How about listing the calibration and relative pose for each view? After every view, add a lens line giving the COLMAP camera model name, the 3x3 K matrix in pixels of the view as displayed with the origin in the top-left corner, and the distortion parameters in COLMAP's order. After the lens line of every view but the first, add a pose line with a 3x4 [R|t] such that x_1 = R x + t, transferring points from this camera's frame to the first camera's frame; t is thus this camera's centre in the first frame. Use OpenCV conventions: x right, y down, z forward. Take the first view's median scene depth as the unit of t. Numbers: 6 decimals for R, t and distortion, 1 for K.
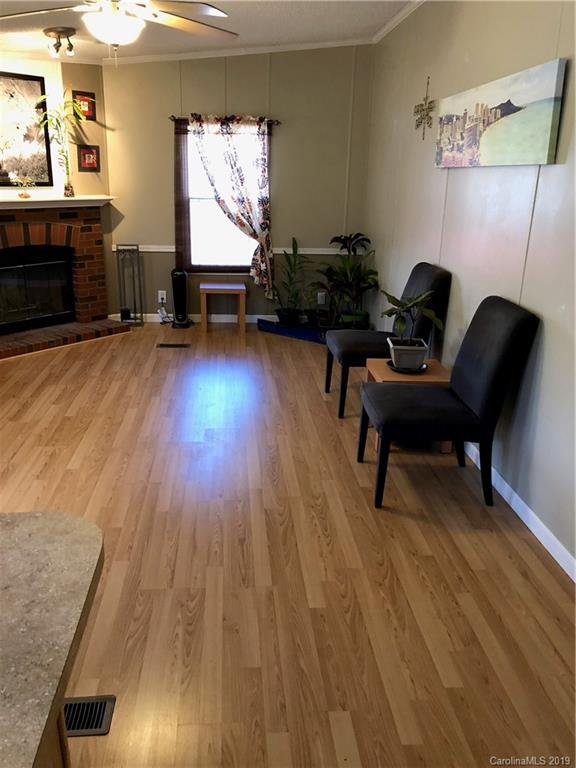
lens RADIAL K [[625.2, 0, 283.1], [0, 625.2, 380.9], [0, 0, 1]] dist [0.012031, -0.003144]
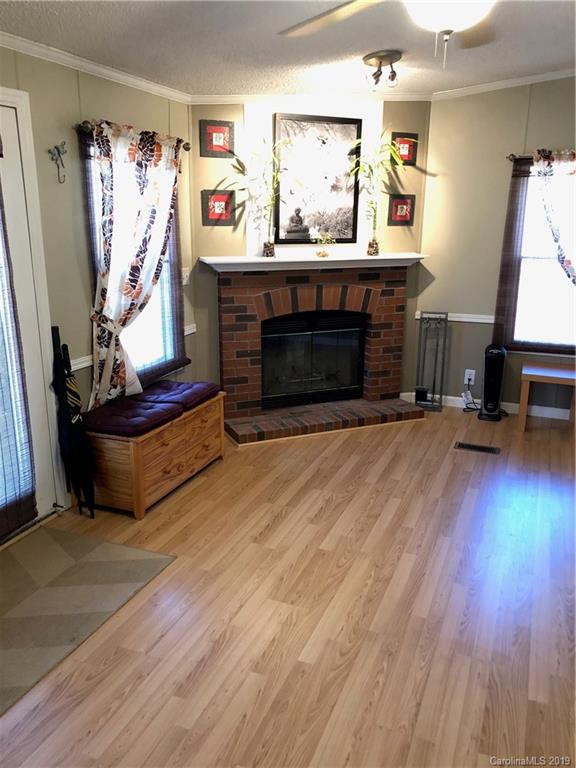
lens RADIAL K [[625.2, 0, 283.1], [0, 625.2, 380.9], [0, 0, 1]] dist [0.012031, -0.003144]
pose [[0.886170, 0.103319, -0.451694, -0.049278], [-0.135000, 0.990102, -0.038382, -0.076847], [0.443258, 0.094992, 0.891347, 0.209624]]
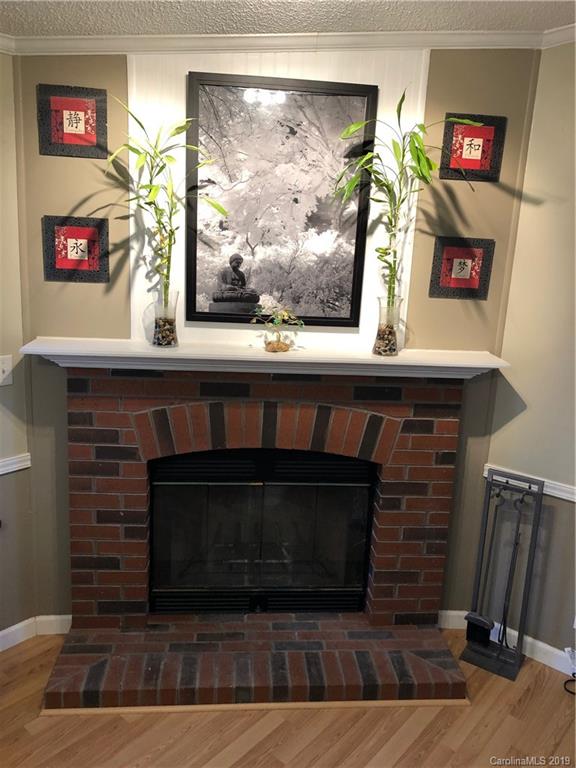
lens RADIAL K [[625.2, 0, 283.1], [0, 625.2, 380.9], [0, 0, 1]] dist [0.012031, -0.003144]
pose [[0.697822, 0.159023, -0.698396, -0.089440], [-0.257666, 0.965502, -0.037612, -0.241898], [0.668321, 0.206199, 0.714723, 0.653148]]
